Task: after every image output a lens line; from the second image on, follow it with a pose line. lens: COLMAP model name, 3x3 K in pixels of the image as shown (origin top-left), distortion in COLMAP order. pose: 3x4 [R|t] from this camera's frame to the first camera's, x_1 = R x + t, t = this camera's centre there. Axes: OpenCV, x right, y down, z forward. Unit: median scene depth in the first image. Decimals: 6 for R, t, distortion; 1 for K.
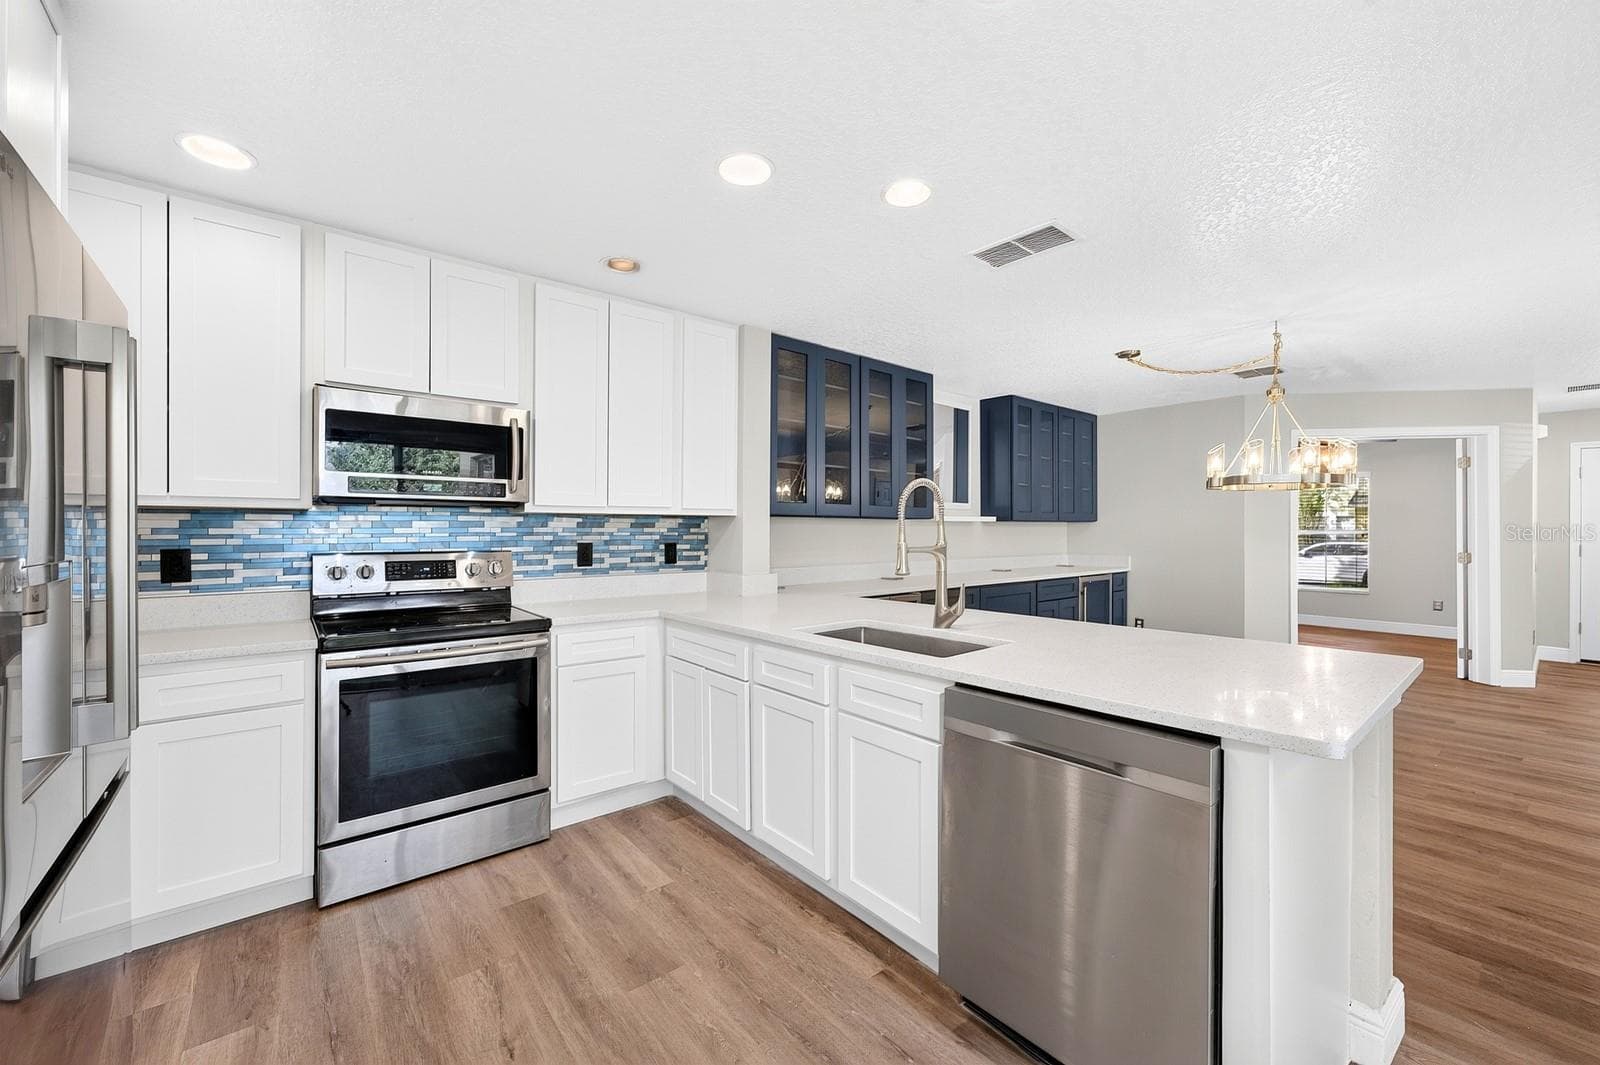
lens RADIAL K [[618.5, 0, 782.8], [0, 618.5, 532.0], [0, 0, 1]] dist [-0.000333, 0.000120]
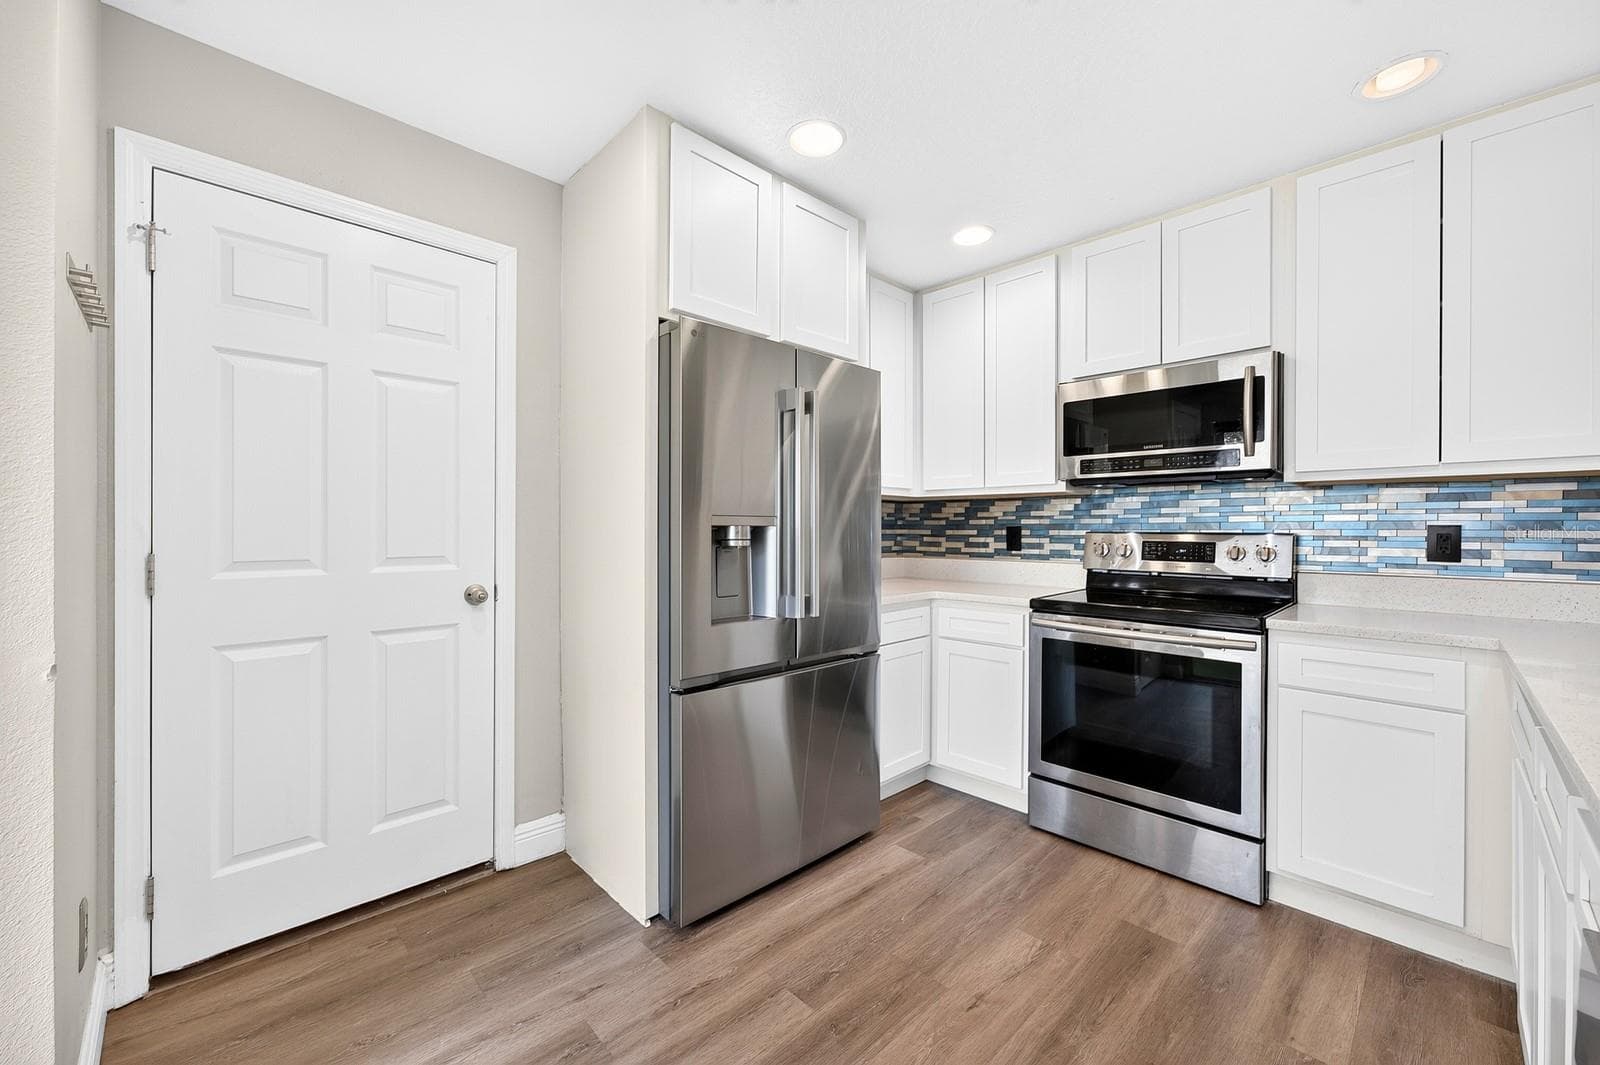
lens RADIAL K [[624.3, 0, 798.0], [0, 624.3, 523.8], [0, 0, 1]] dist [0.002151, 0.000138]
pose [[0.101473, 0.009753, -0.994790, 0.331630], [0.015053, 0.999822, 0.011338, -0.001553], [0.994724, -0.016125, 0.101308, 0.340525]]
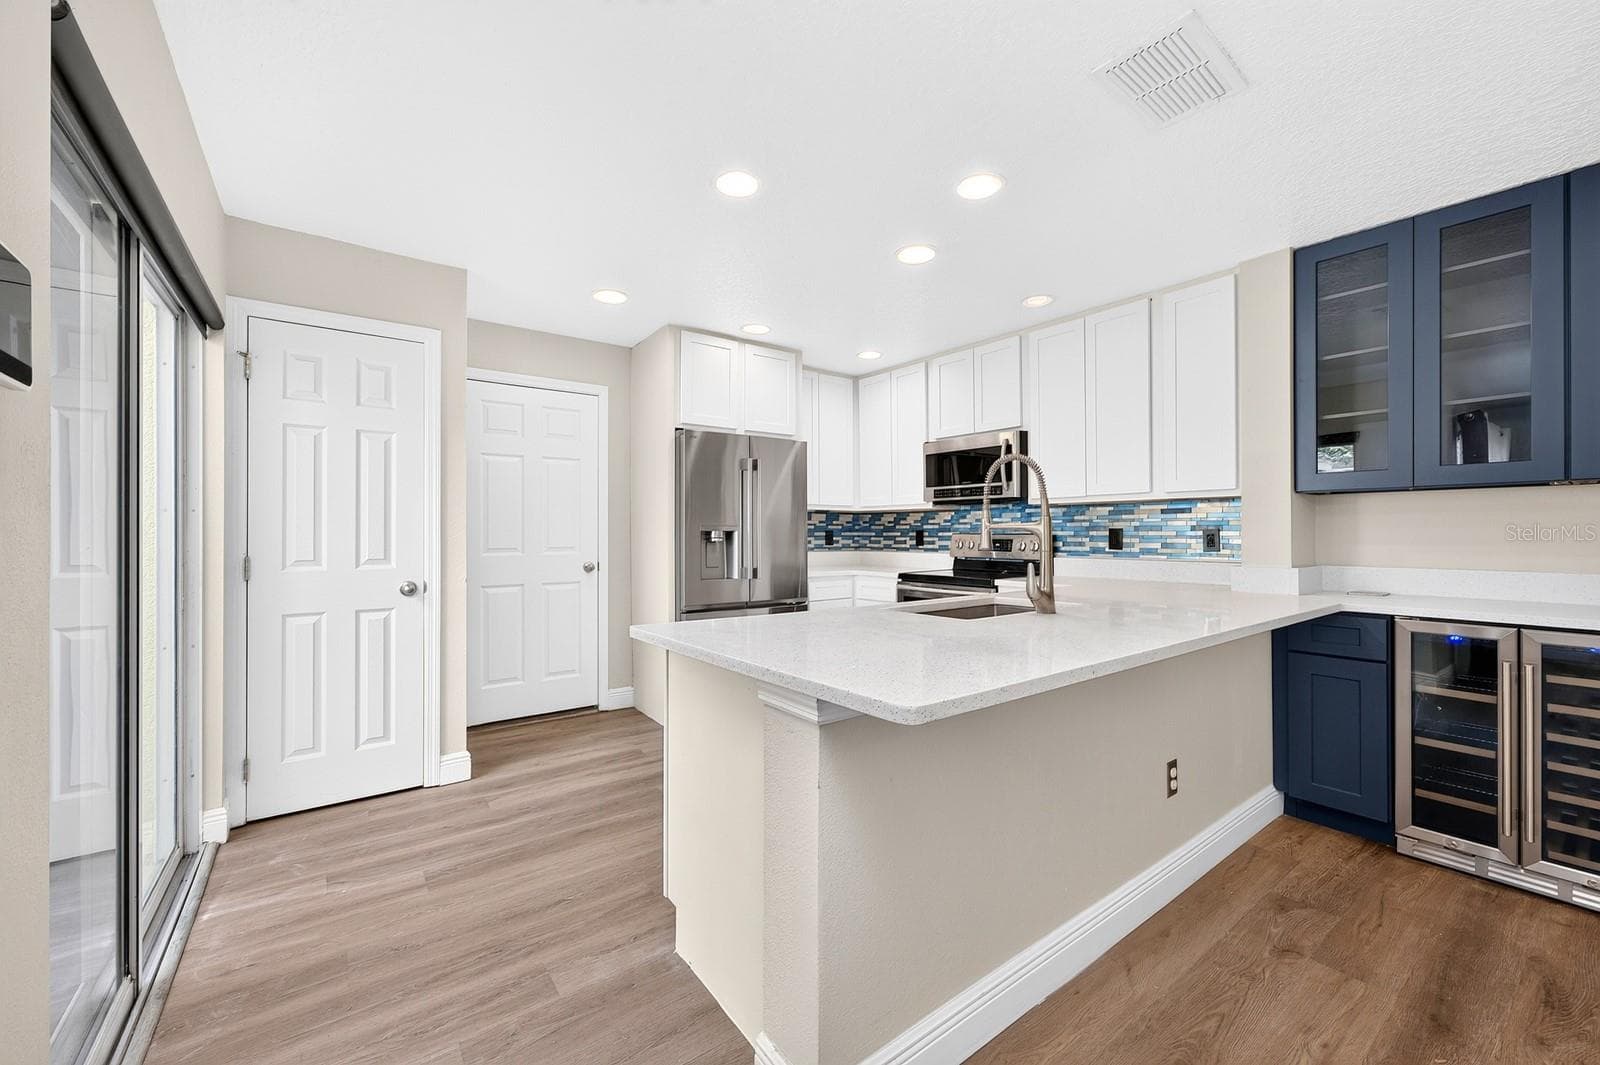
lens RADIAL K [[630.3, 0, 798.7], [0, 630.3, 529.2], [0, 0, 1]] dist [0.000774, -0.000069]
pose [[-0.028477, 0.013322, -0.999506, 1.074768], [0.021719, 0.999683, 0.012706, -0.010350], [0.999358, -0.021346, -0.028757, 0.588142]]
